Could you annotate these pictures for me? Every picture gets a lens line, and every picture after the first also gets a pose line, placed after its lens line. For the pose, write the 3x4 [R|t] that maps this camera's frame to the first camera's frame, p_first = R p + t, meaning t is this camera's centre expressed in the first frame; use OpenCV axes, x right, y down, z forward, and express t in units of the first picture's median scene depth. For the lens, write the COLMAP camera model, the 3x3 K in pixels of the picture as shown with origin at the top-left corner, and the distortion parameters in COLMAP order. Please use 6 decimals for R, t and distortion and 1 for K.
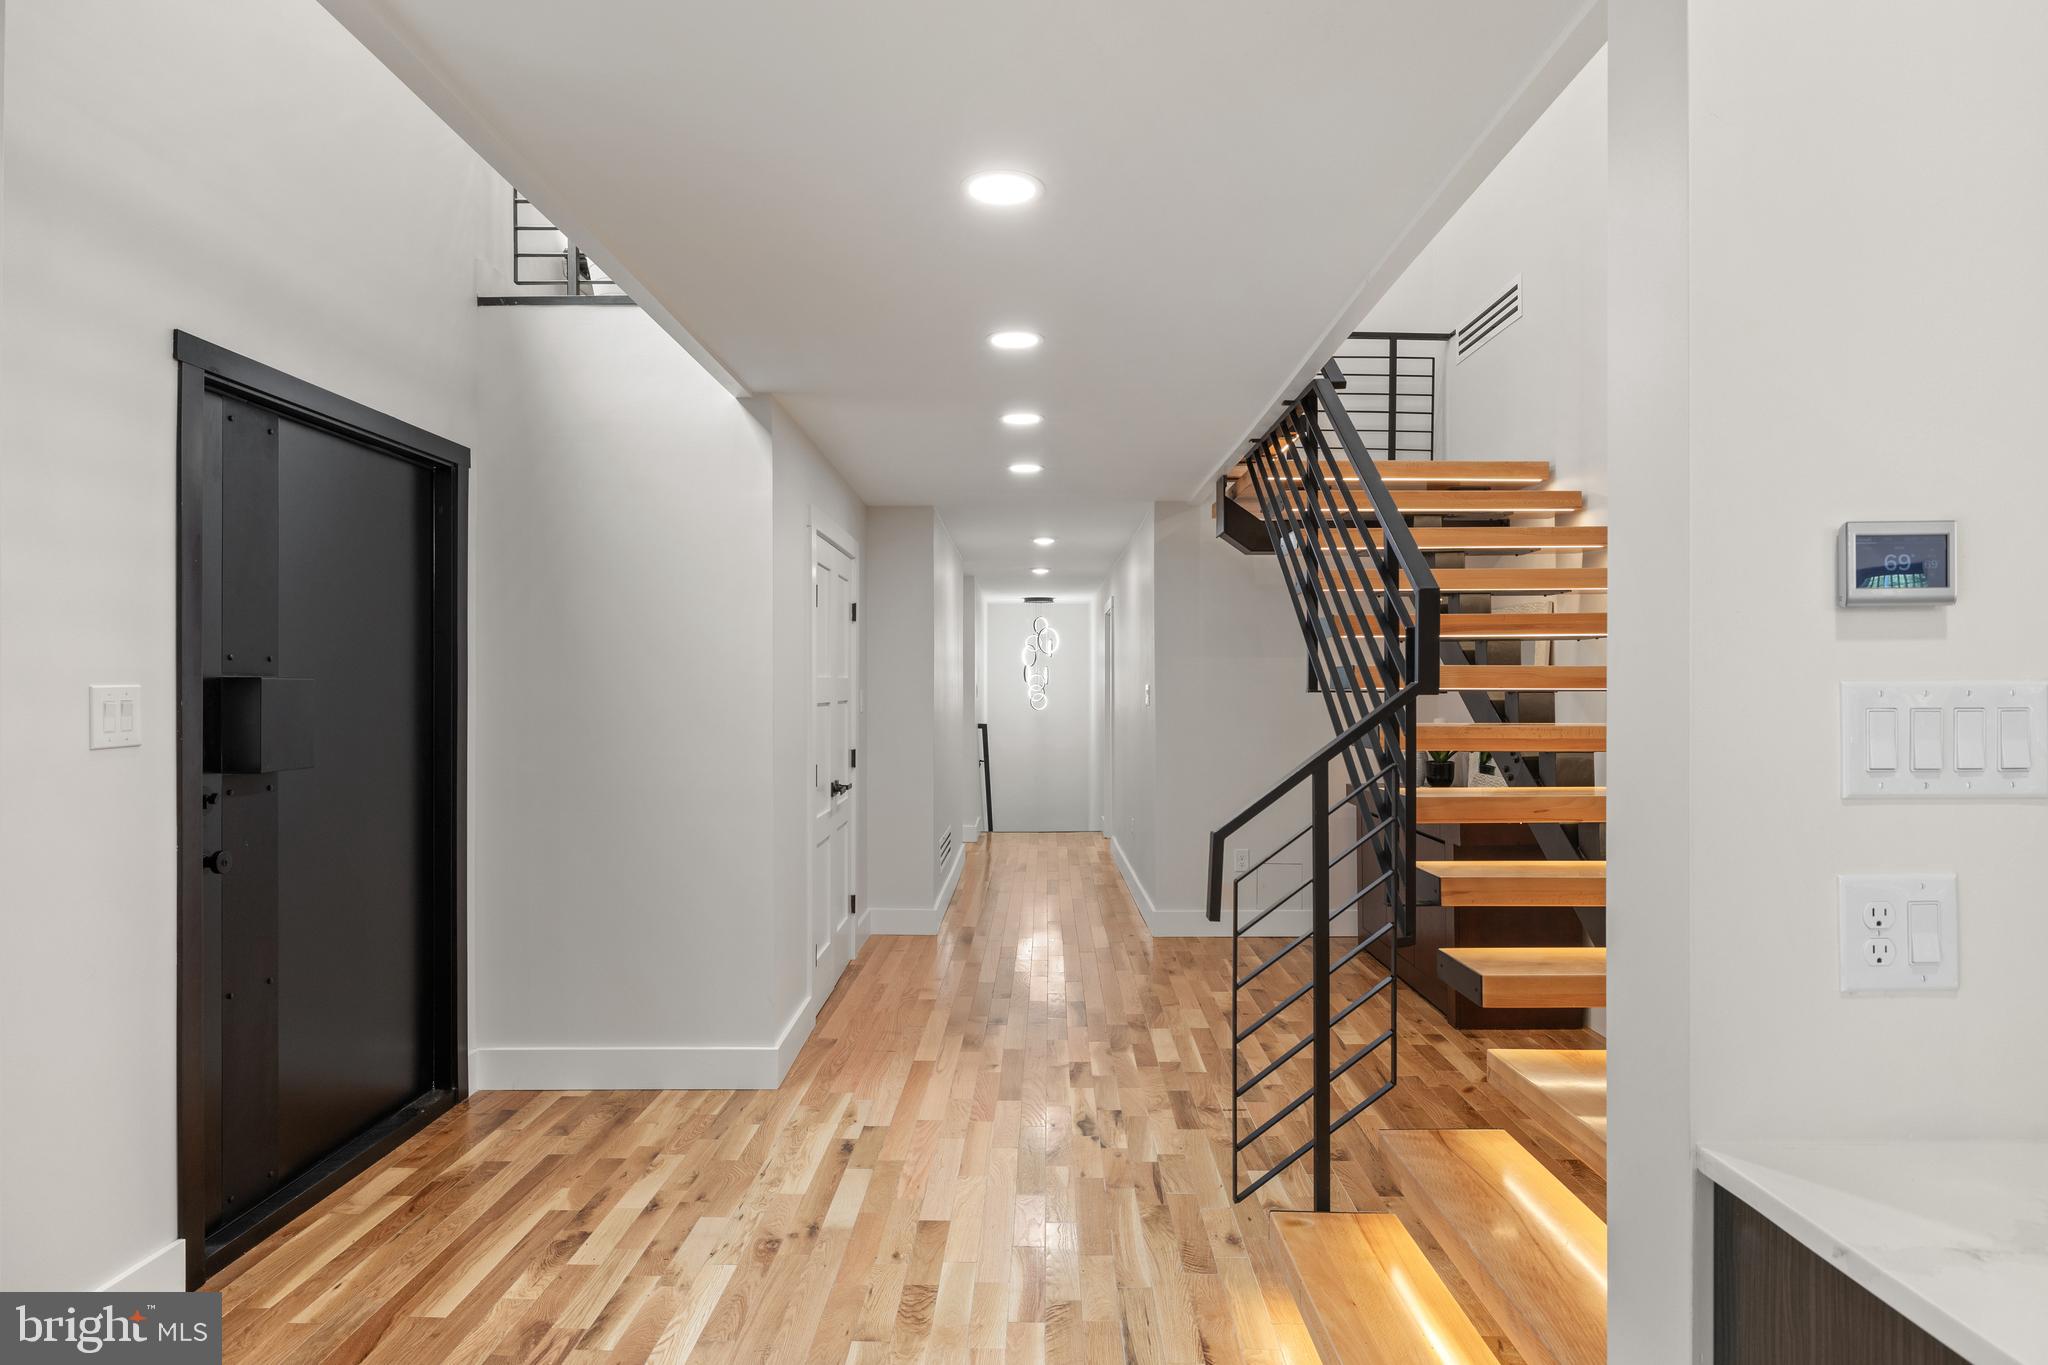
lens RADIAL K [[1153.7, 0, 1024.0], [0, 1153.7, 682.5], [0, 0, 1]] dist [-0.001517, 0.001241]
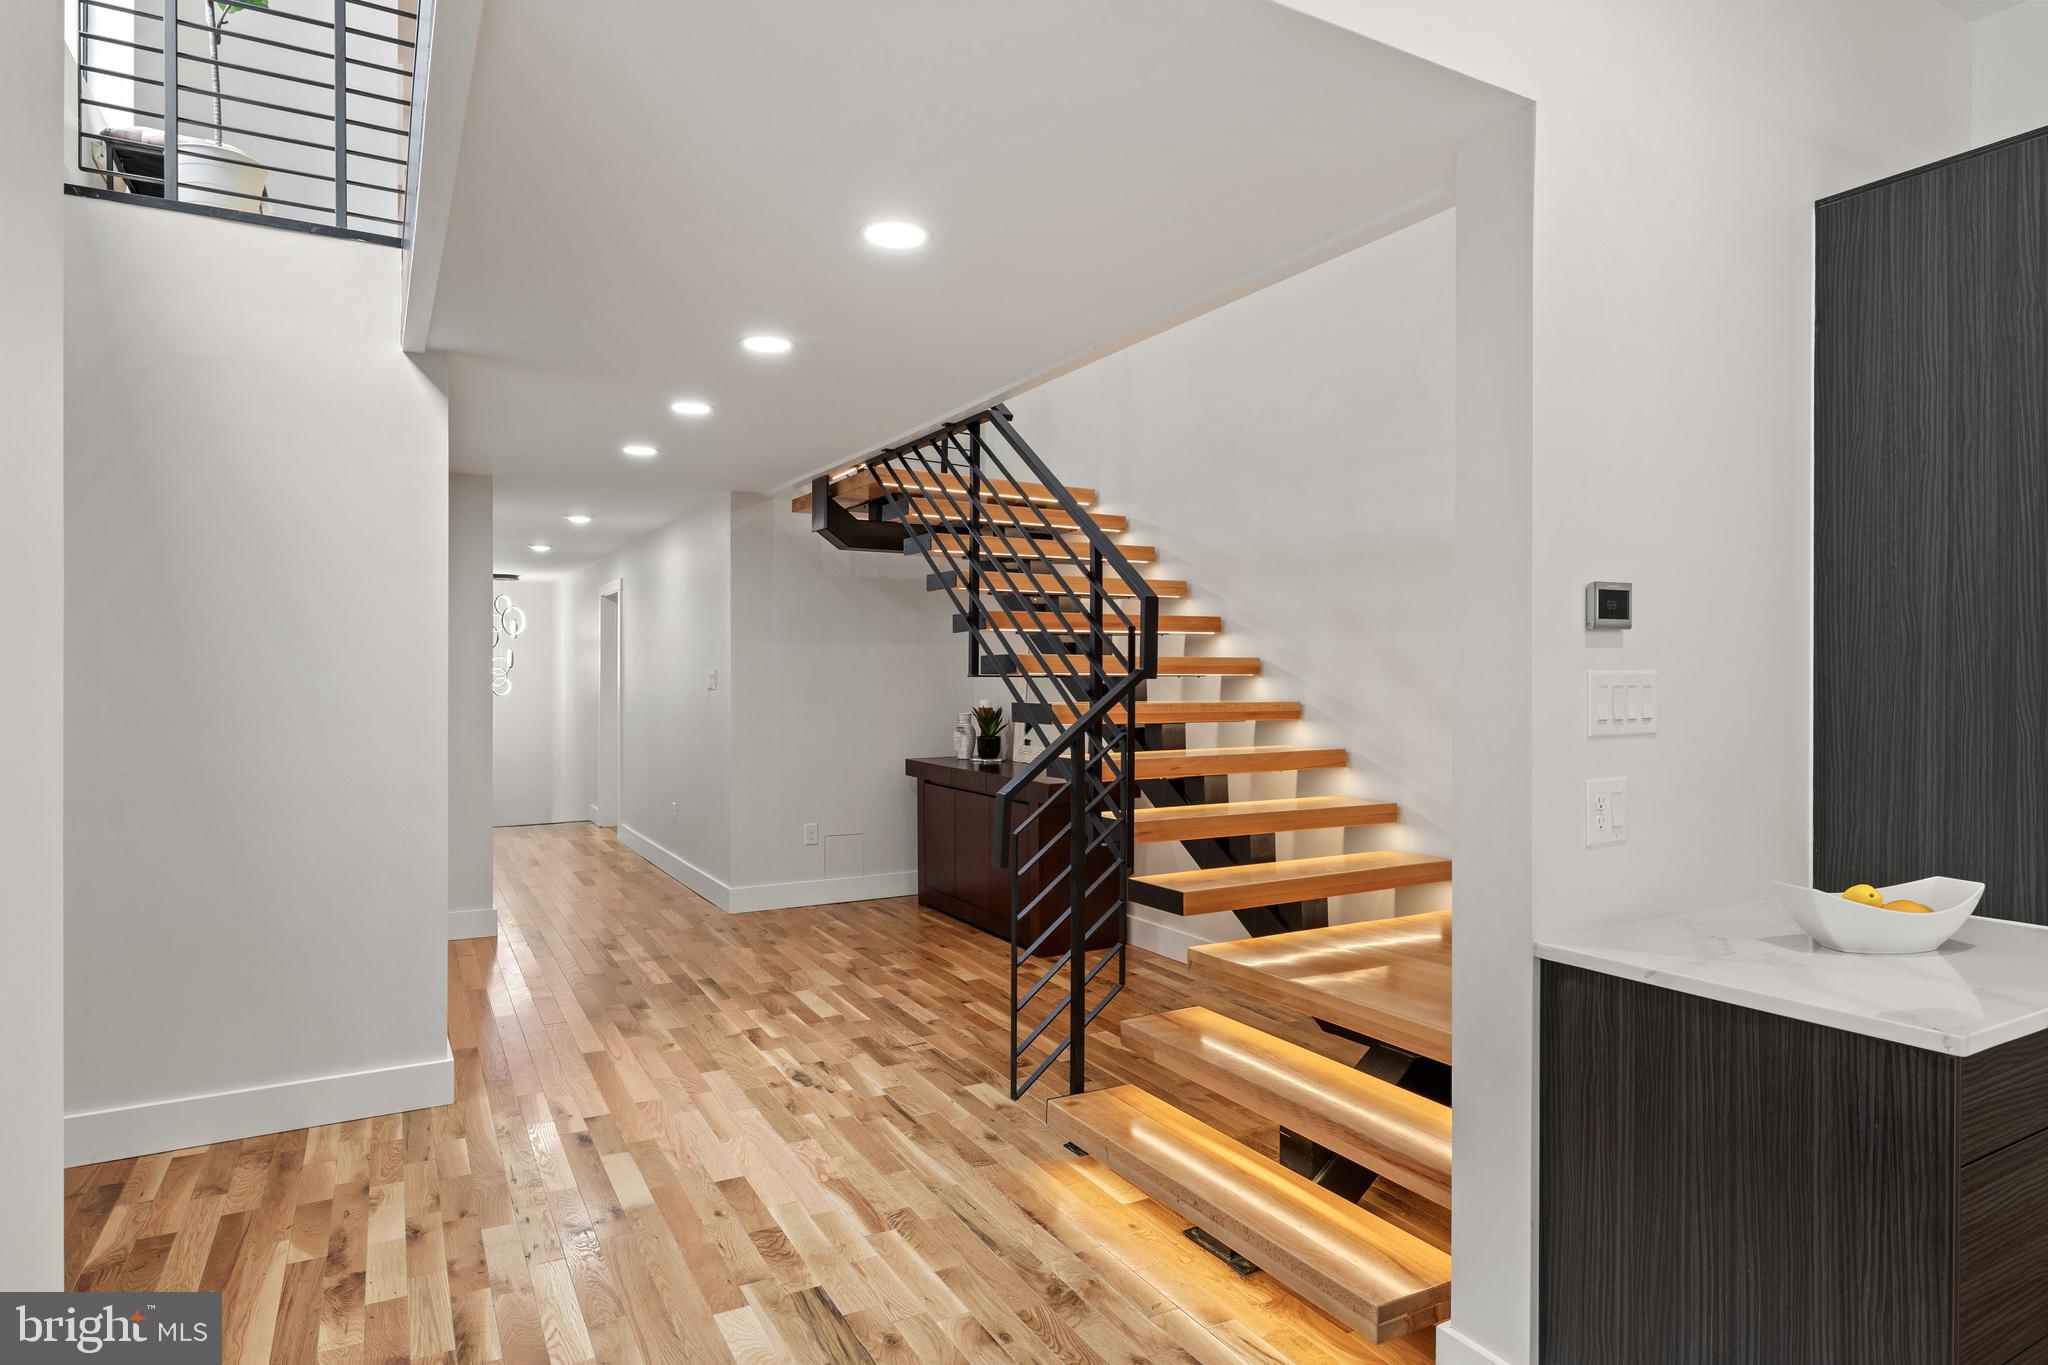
lens RADIAL K [[1196.3, 0, 953.9], [0, 1196.3, 672.4], [0, 0, 1]] dist [-0.003504, 0.000297]
pose [[0.865444, 0.003215, 0.500995, -0.394929], [-0.005618, 0.999979, 0.003286, 0.000229], [-0.500973, -0.005659, 0.865444, -0.036993]]
